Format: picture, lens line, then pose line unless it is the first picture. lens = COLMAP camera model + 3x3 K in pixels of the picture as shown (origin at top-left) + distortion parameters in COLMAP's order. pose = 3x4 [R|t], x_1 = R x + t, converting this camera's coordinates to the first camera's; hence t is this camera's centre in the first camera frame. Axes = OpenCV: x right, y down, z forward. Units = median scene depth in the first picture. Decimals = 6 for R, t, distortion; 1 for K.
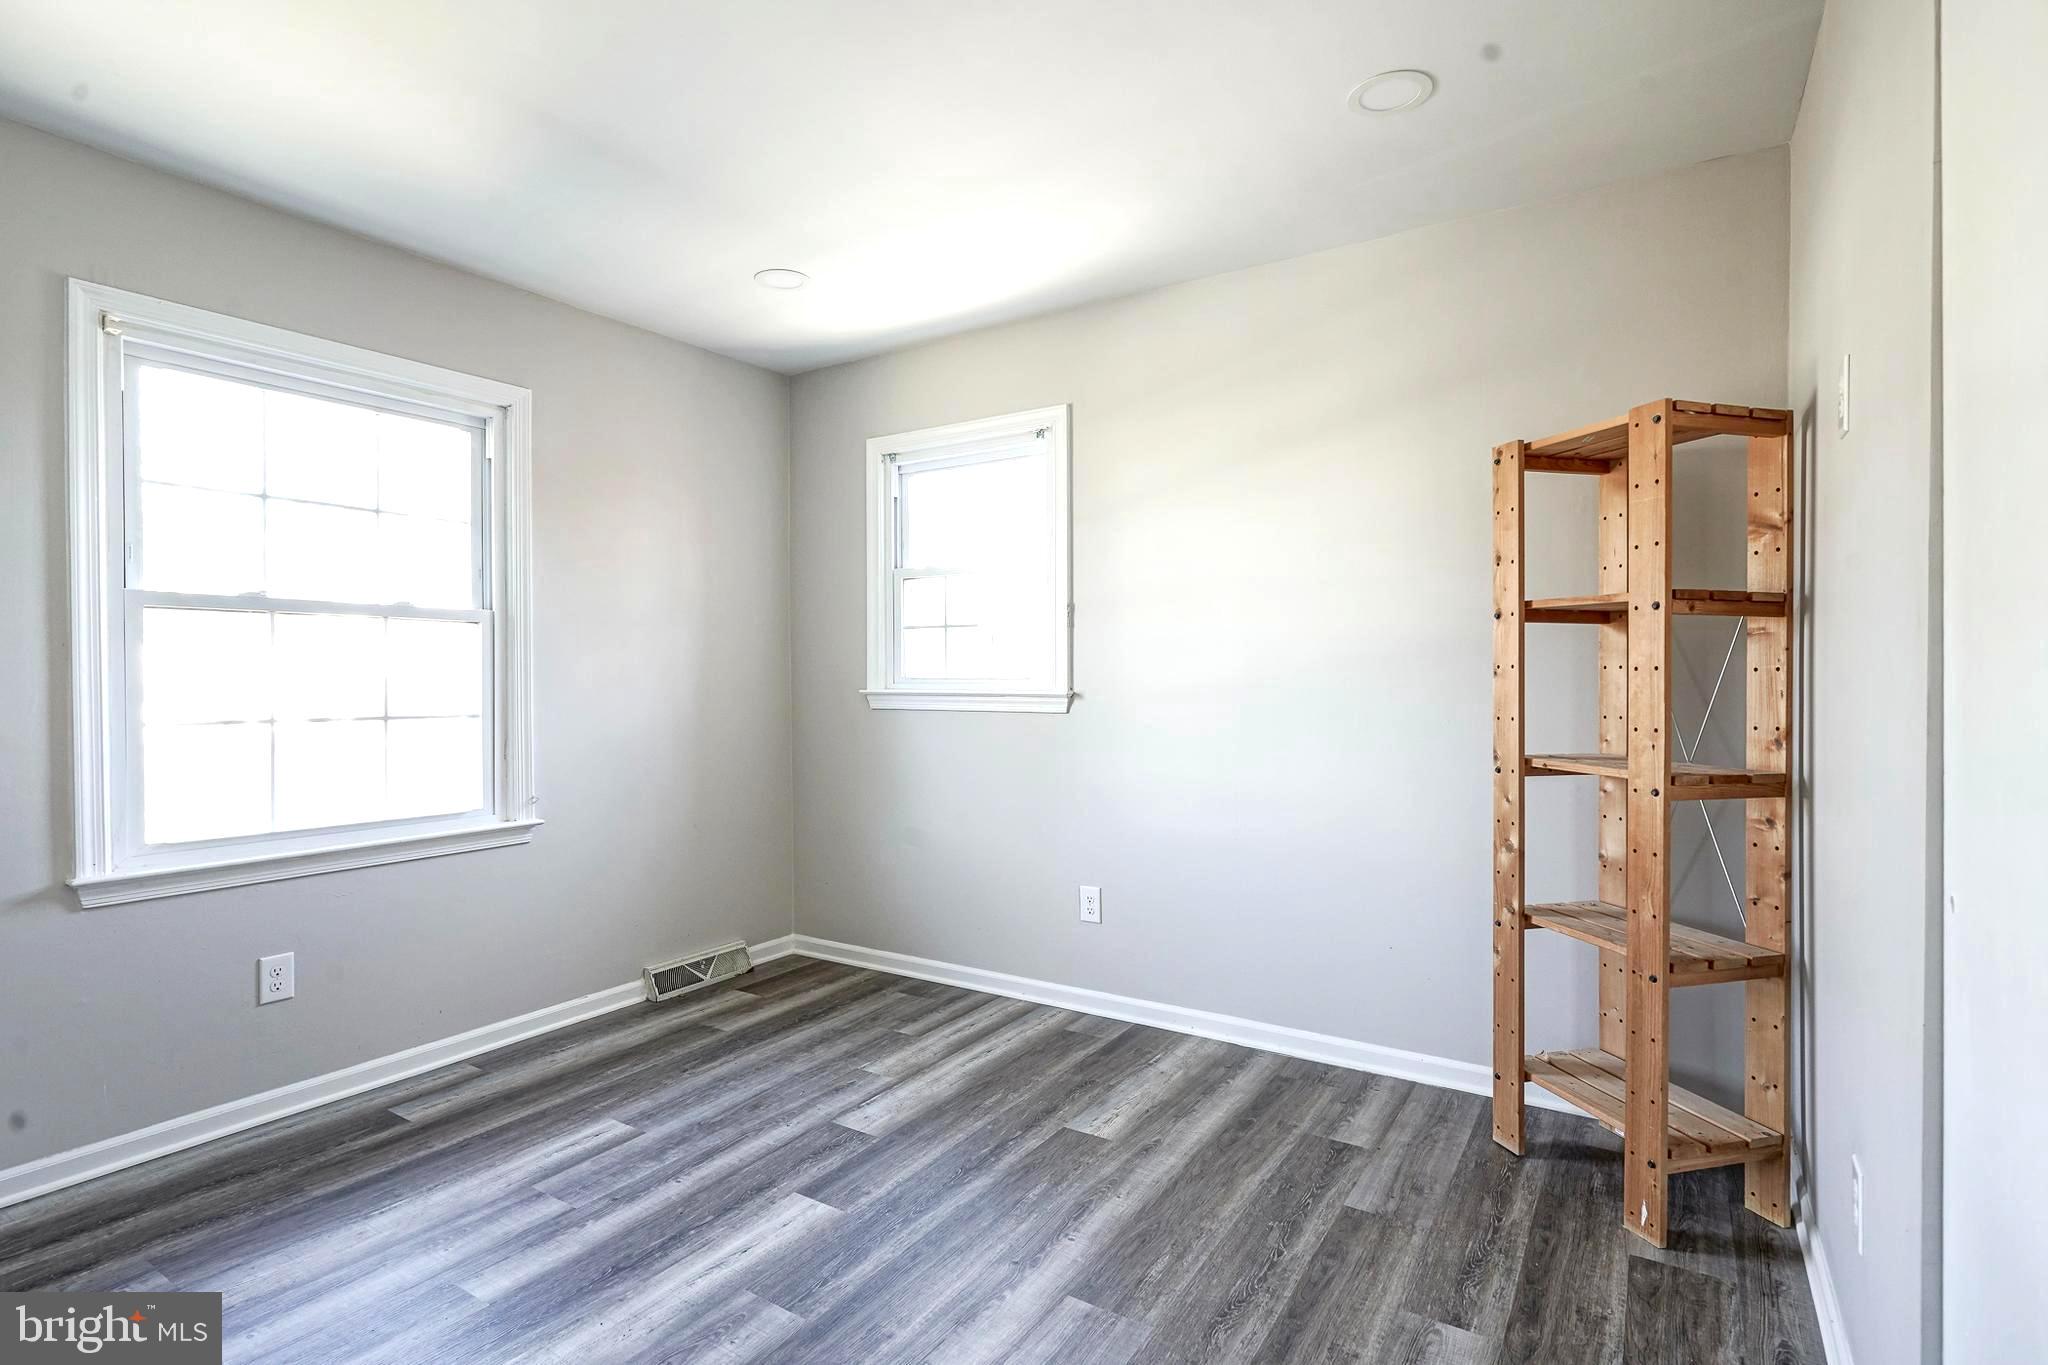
lens RADIAL K [[1014.8, 0, 913.0], [0, 1014.8, 679.3], [0, 0, 1]] dist [-0.007123, 0.000058]
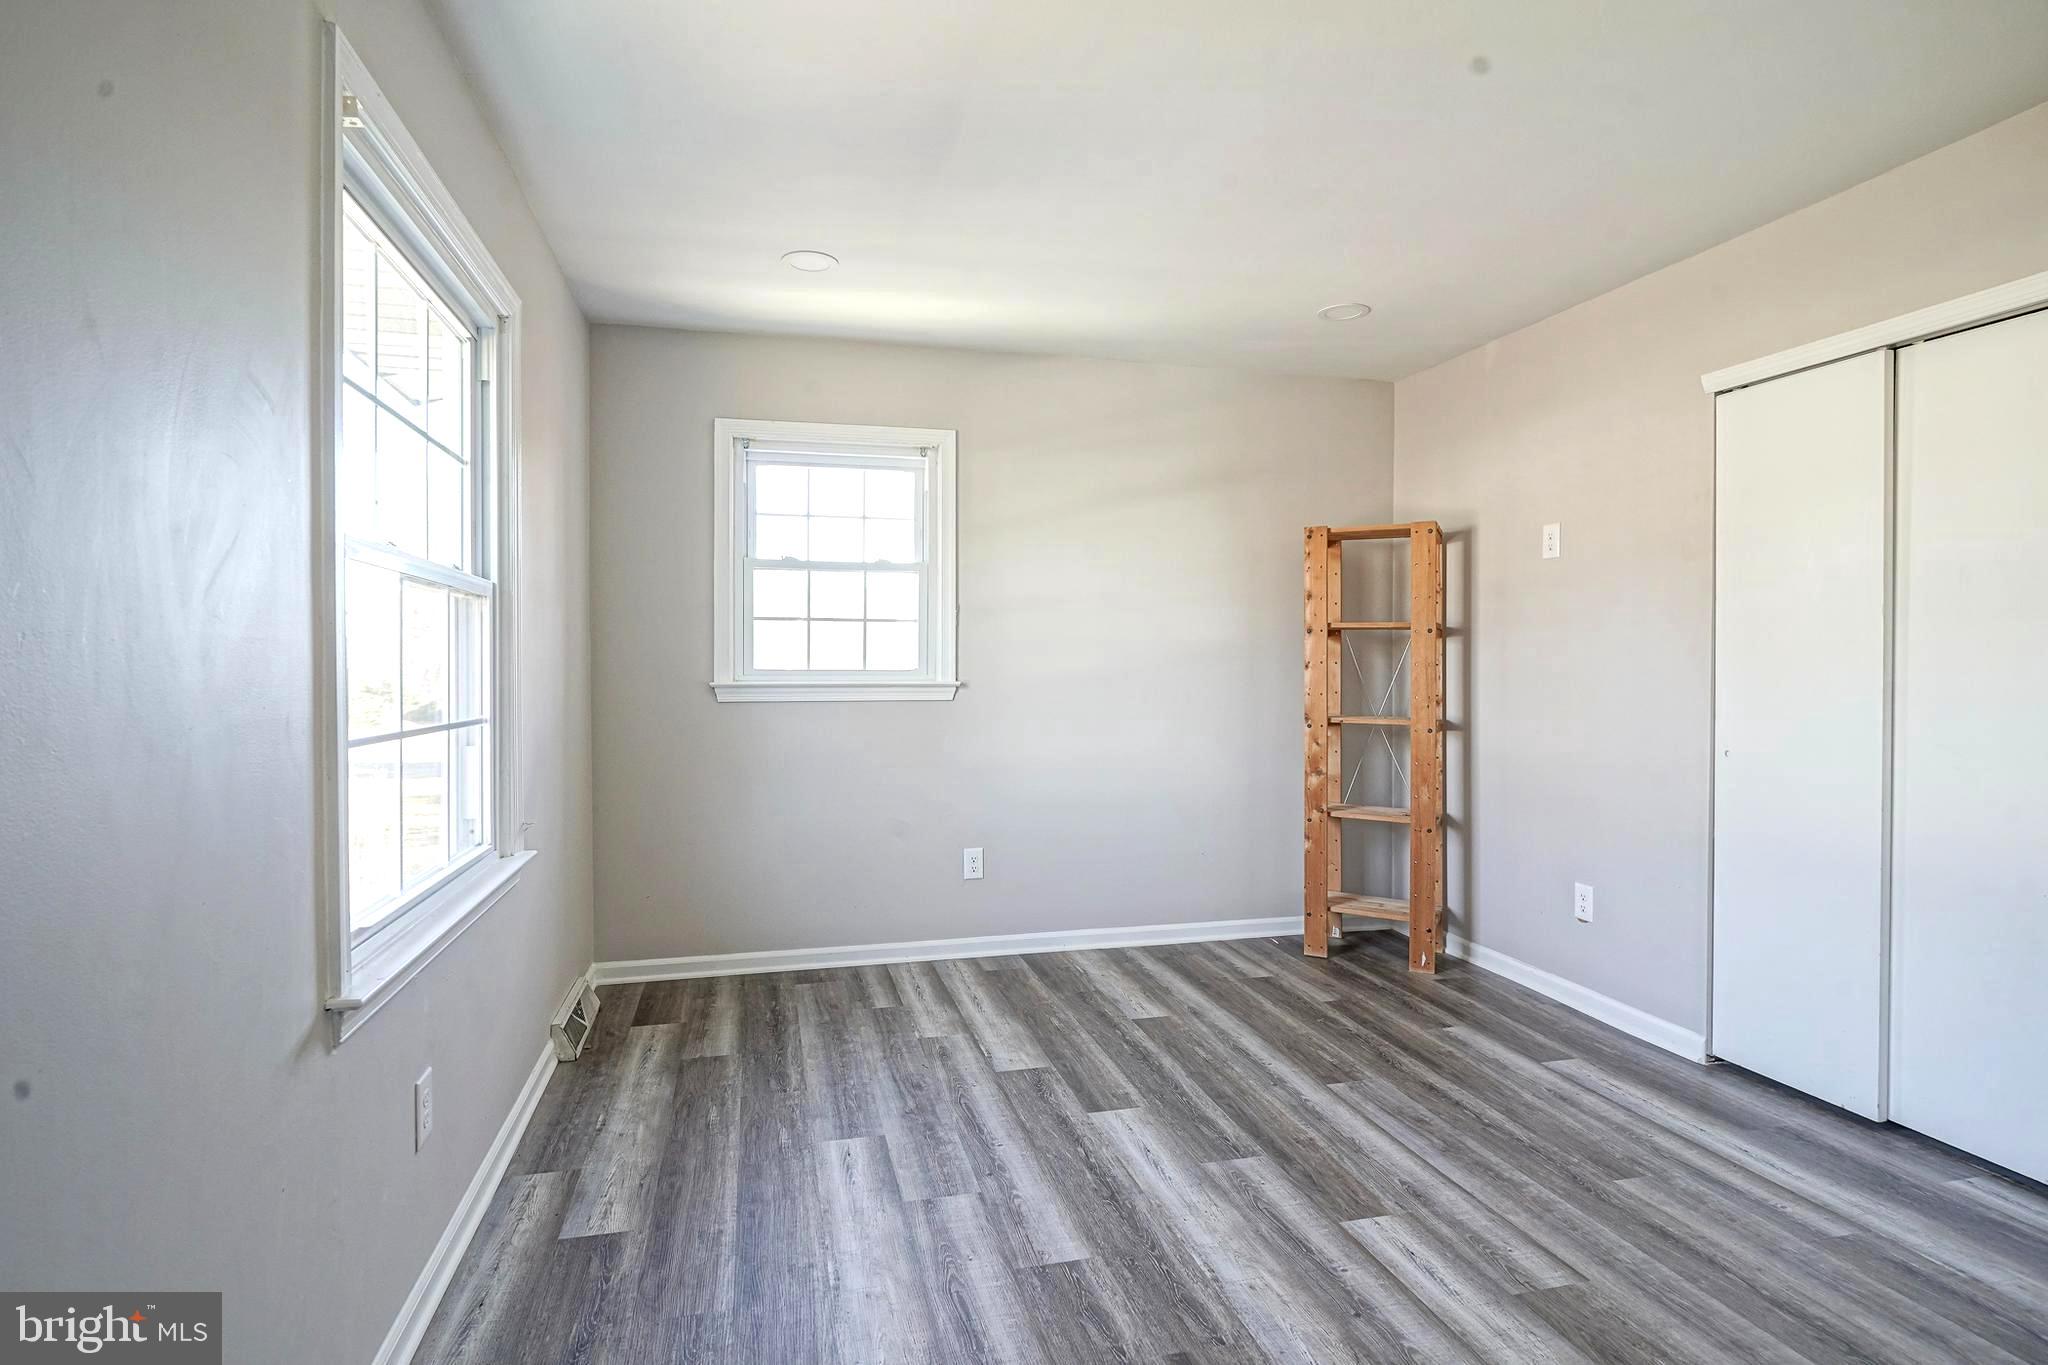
lens RADIAL K [[1049.7, 0, 978.3], [0, 1049.7, 667.2], [0, 0, 1]] dist [-0.009544, 0.000858]
pose [[0.662221, 0.000709, 0.749308, -0.859398], [0.001775, 0.999995, -0.002516, -0.001246], [-0.749307, 0.002996, 0.662217, 0.232552]]
